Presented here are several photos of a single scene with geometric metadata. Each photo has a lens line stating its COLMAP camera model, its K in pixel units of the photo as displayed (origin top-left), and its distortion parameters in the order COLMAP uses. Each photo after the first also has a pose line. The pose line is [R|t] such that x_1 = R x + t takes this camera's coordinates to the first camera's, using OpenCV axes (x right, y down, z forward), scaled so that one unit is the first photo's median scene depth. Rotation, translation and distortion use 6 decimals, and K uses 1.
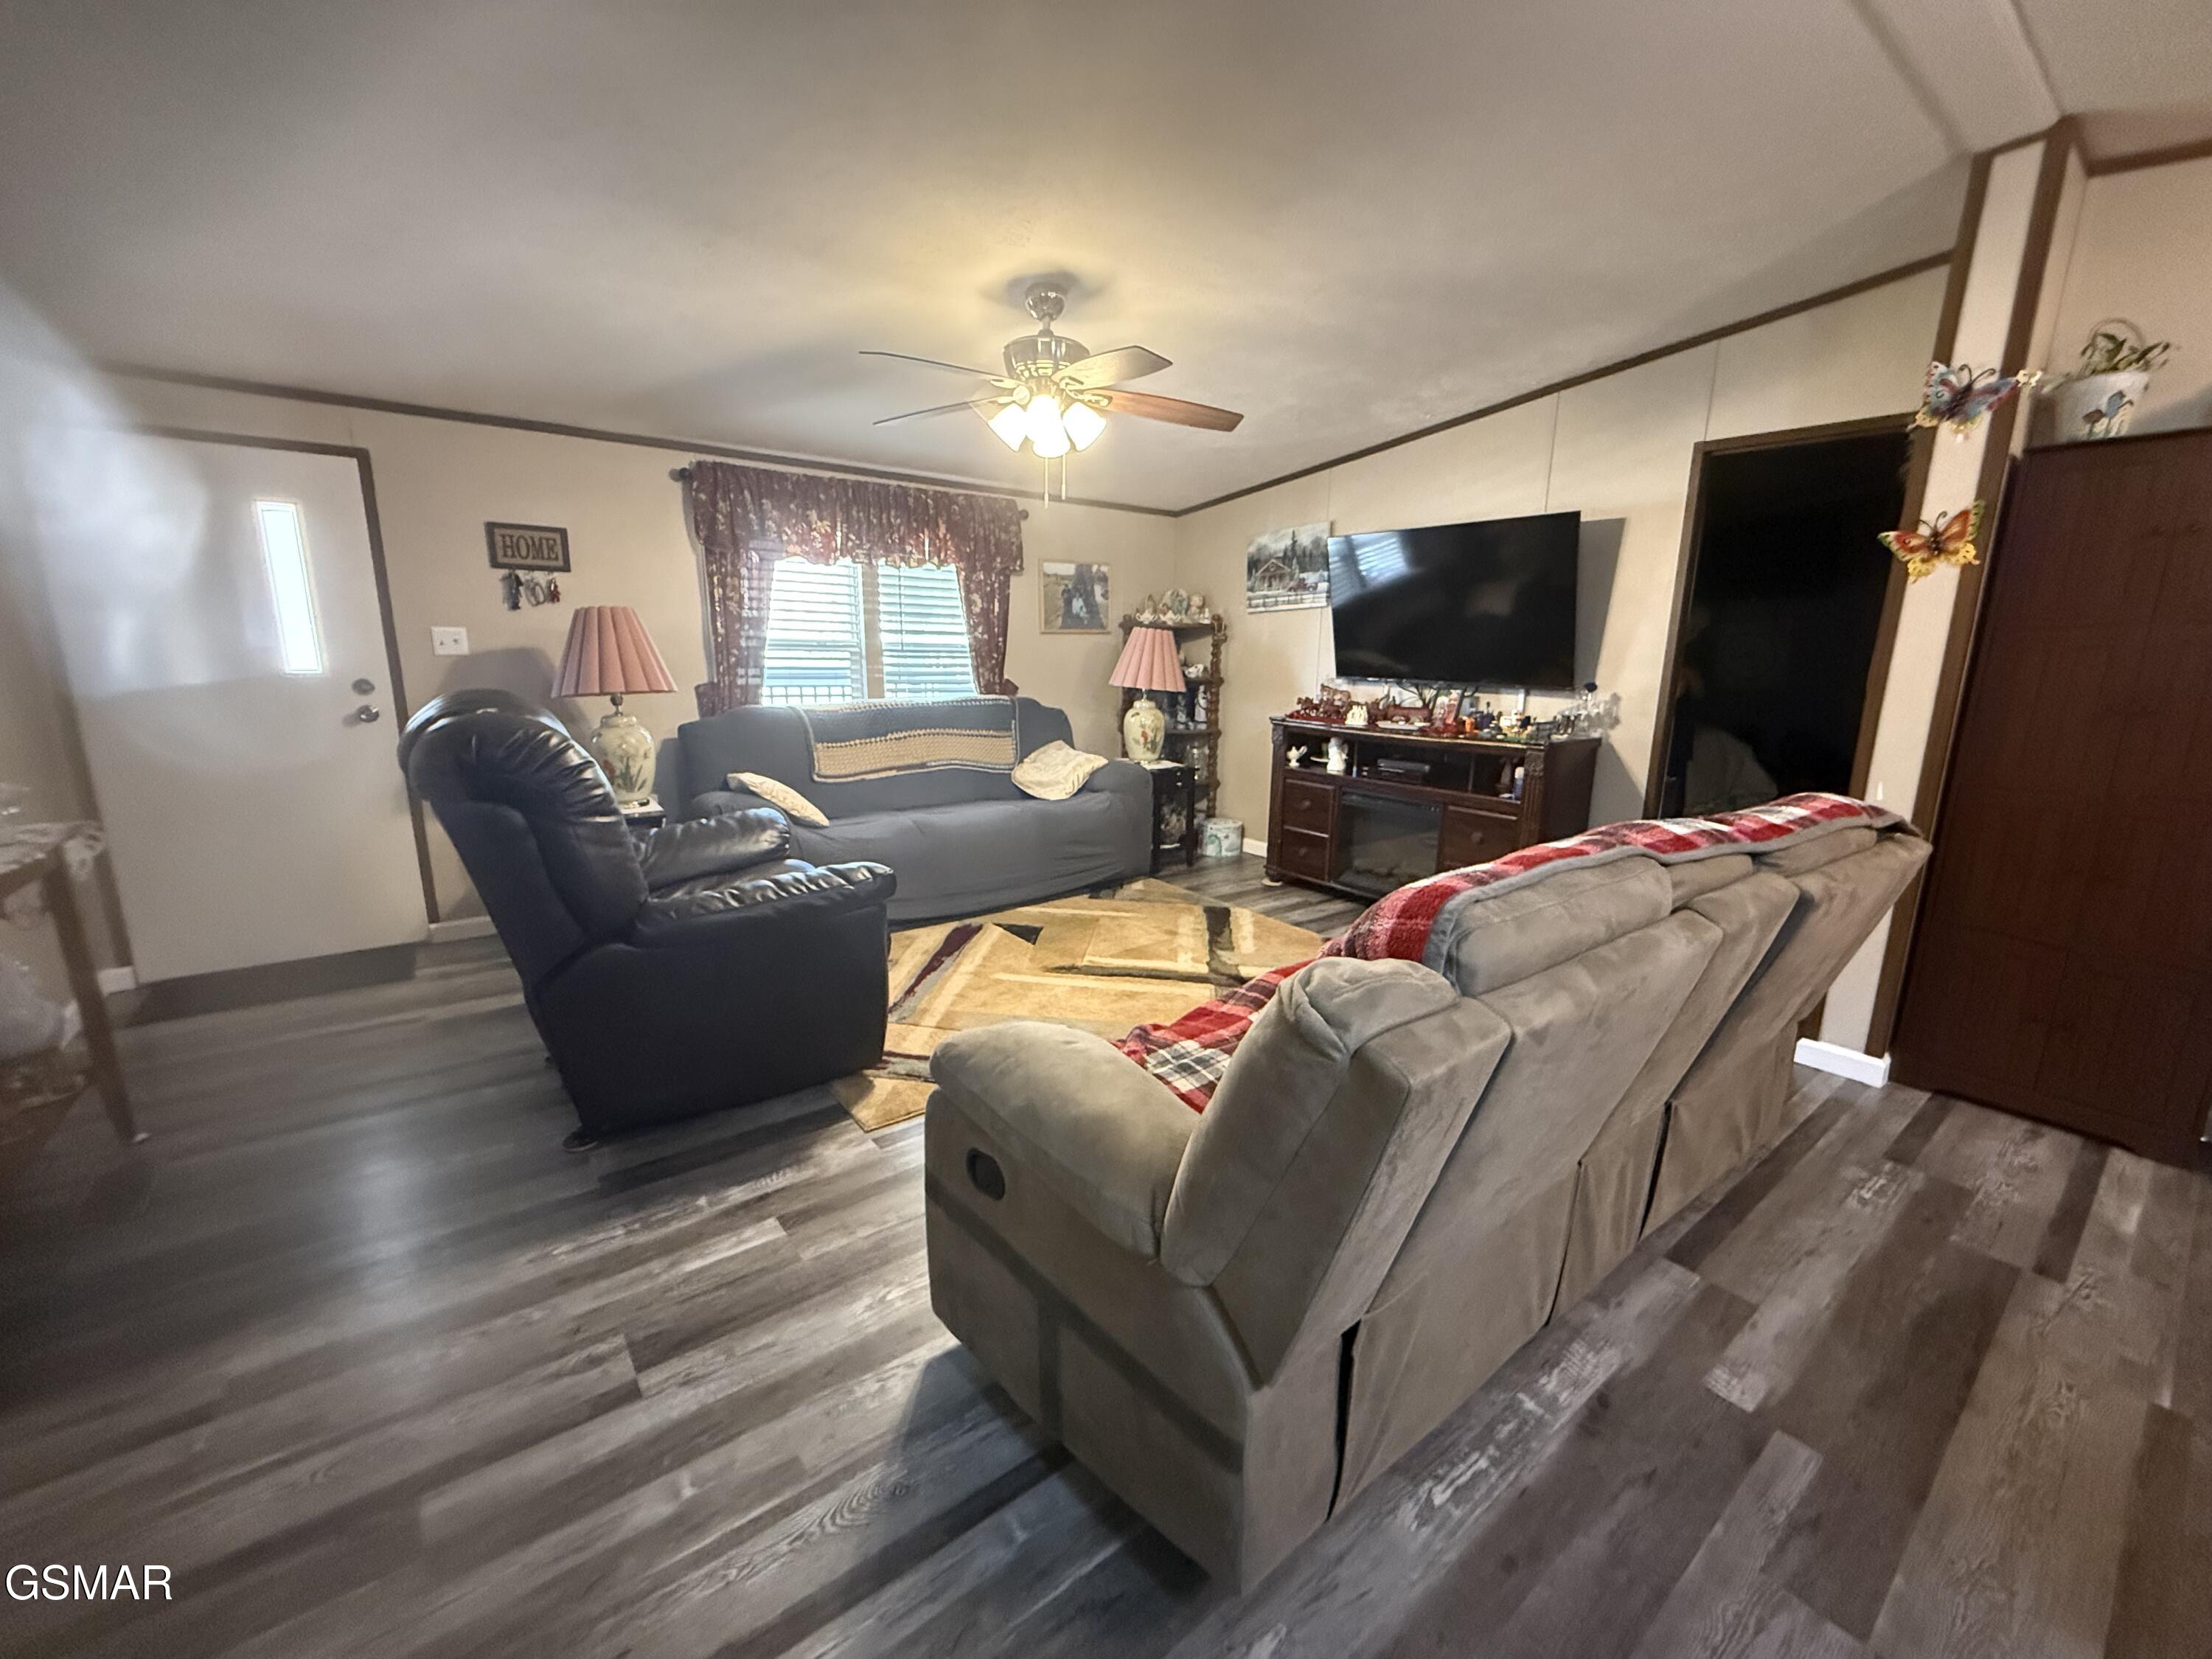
lens RADIAL K [[883.6, 0, 1098.1], [0, 883.6, 827.6], [0, 0, 1]] dist [-0.002995, 0.000444]
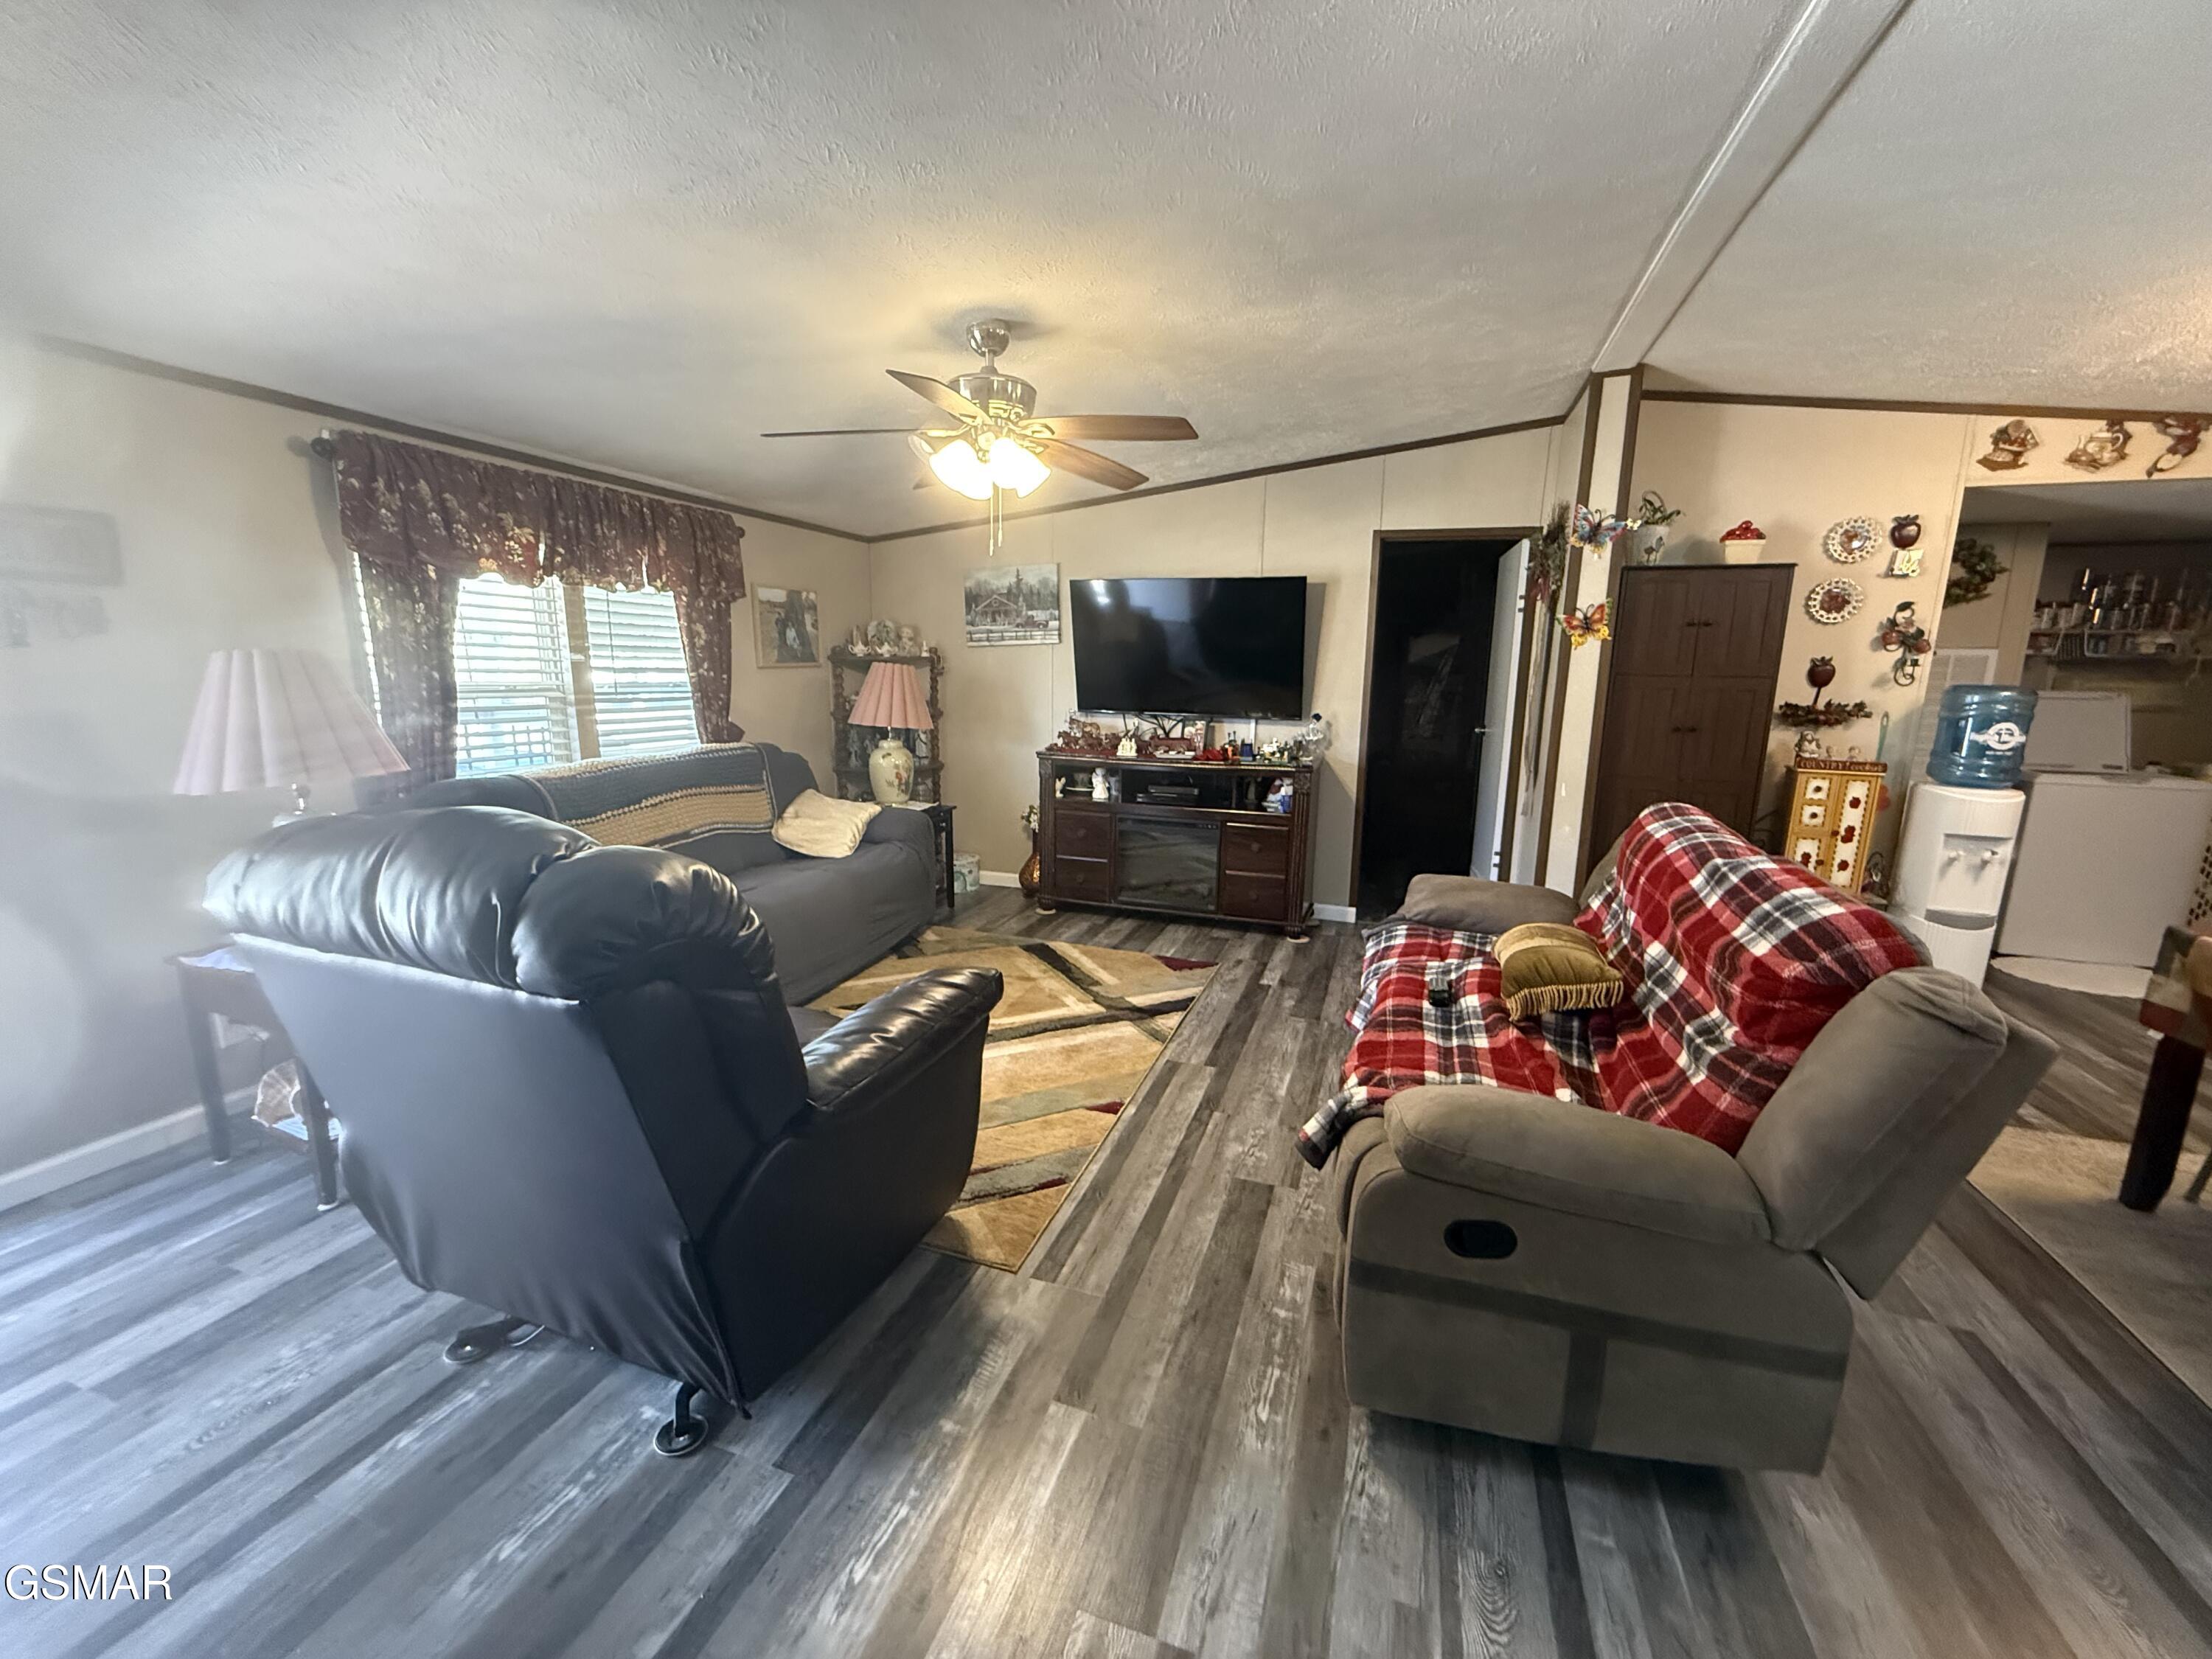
lens RADIAL K [[883.6, 0, 1098.5], [0, 883.6, 827.9], [0, 0, 1]] dist [-0.002995, 0.000444]
pose [[0.835567, -0.101064, 0.540013, -0.330613], [0.106810, 0.994062, 0.020771, -0.054406], [-0.538906, 0.040323, 0.841400, 0.108307]]
